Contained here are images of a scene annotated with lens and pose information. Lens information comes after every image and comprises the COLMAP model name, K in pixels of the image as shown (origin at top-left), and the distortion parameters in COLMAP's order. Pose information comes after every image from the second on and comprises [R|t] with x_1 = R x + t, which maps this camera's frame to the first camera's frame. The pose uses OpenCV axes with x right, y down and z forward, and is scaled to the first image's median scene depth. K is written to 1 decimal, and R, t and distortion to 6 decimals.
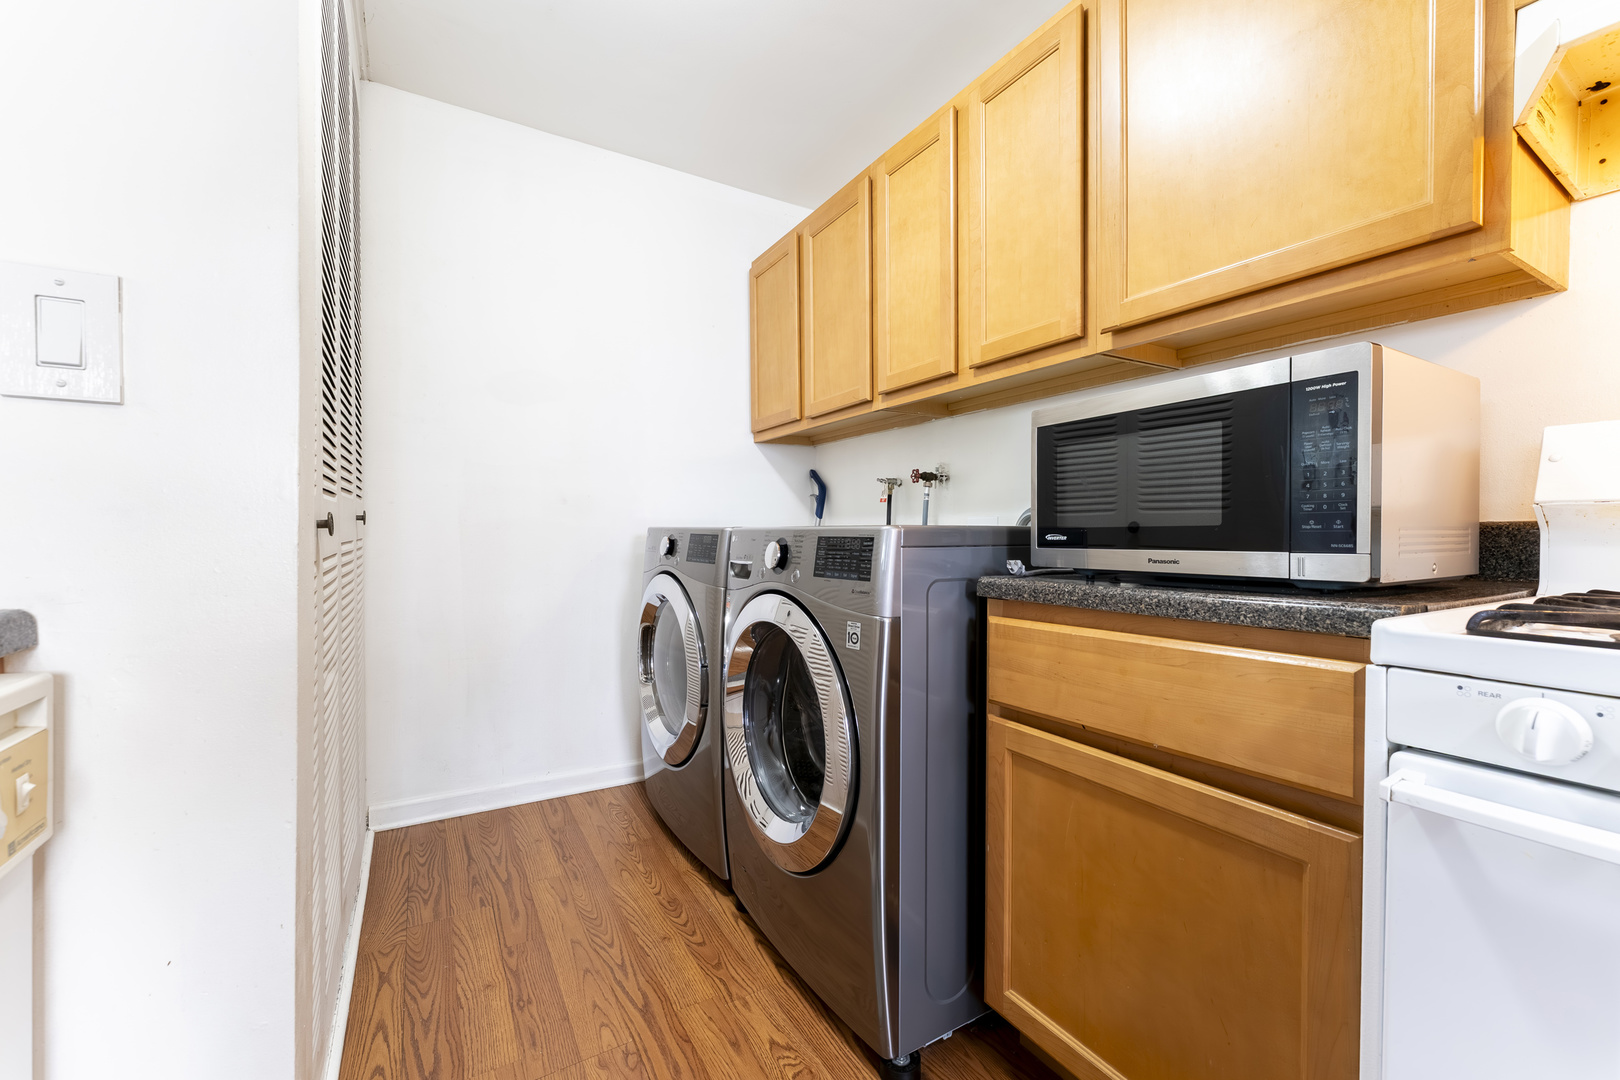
lens RADIAL K [[657.4, 0, 810.0], [0, 657.4, 540.0], [0, 0, 1]] dist [-0.000815, 0.000052]
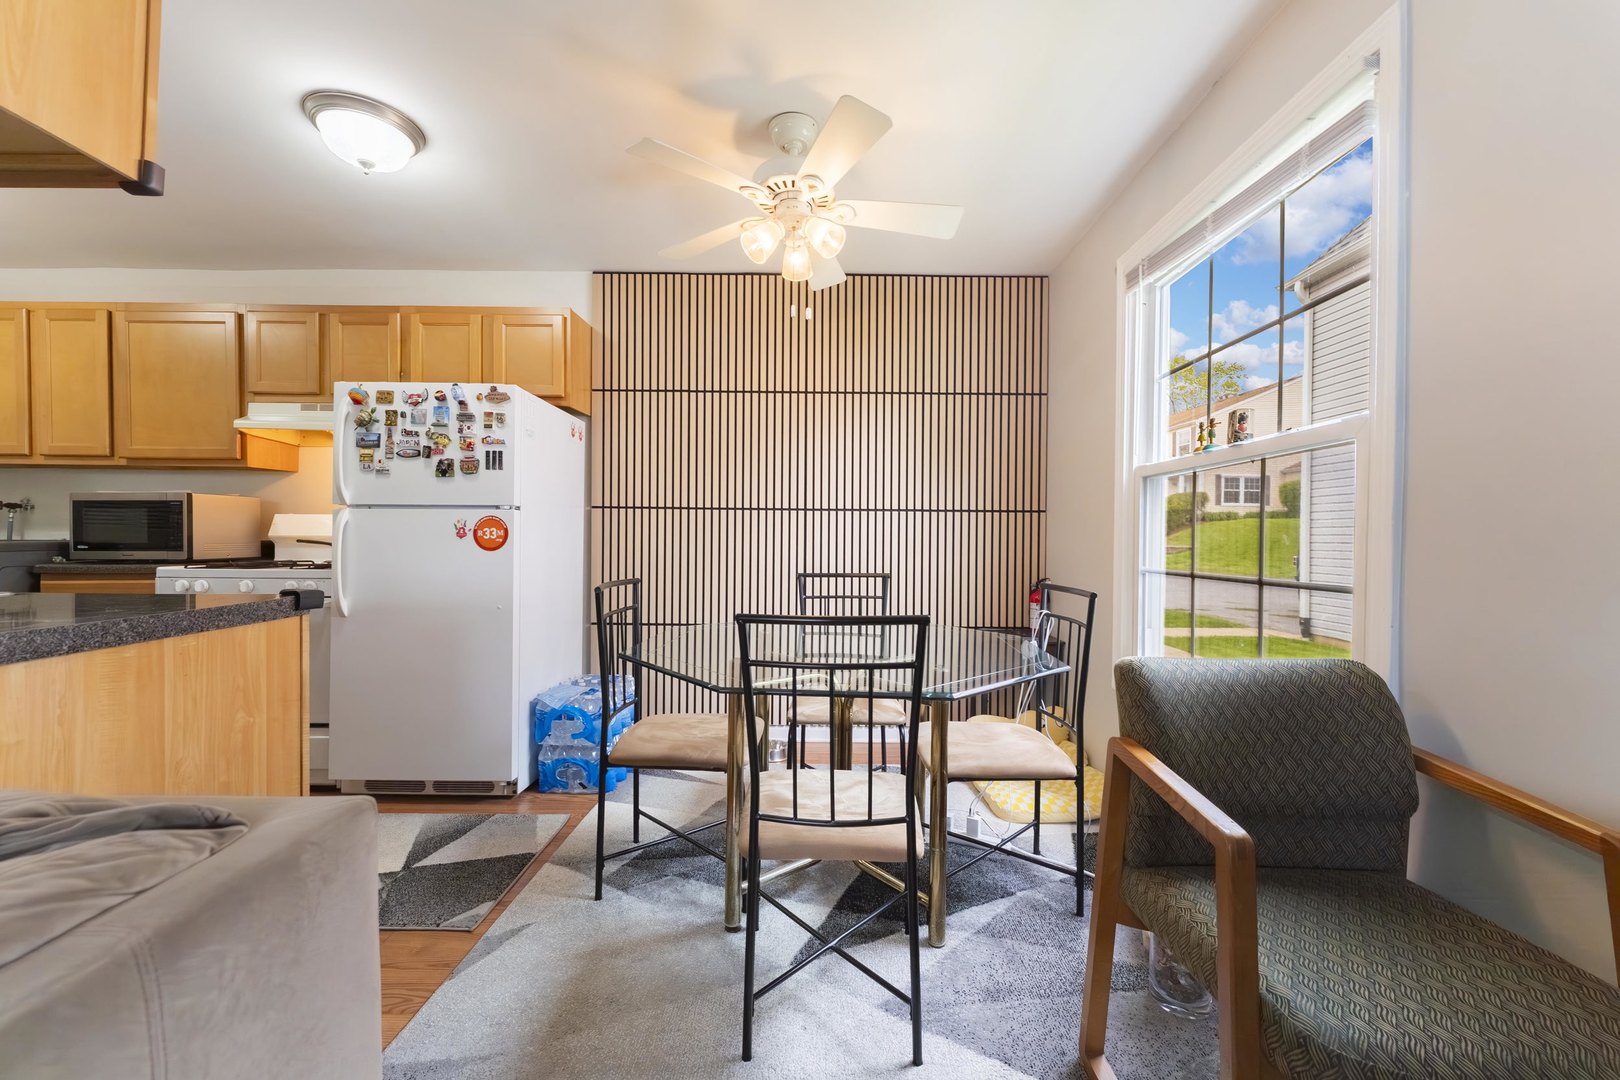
lens RADIAL K [[646.4, 0, 815.2], [0, 646.4, 544.1], [0, 0, 1]] dist [-0.002181, 0.000102]
pose [[0.511493, -0.010074, 0.859228, -0.200461], [0.002938, 0.999946, 0.009975, -0.021031], [-0.859282, -0.002578, 0.511495, -1.774808]]
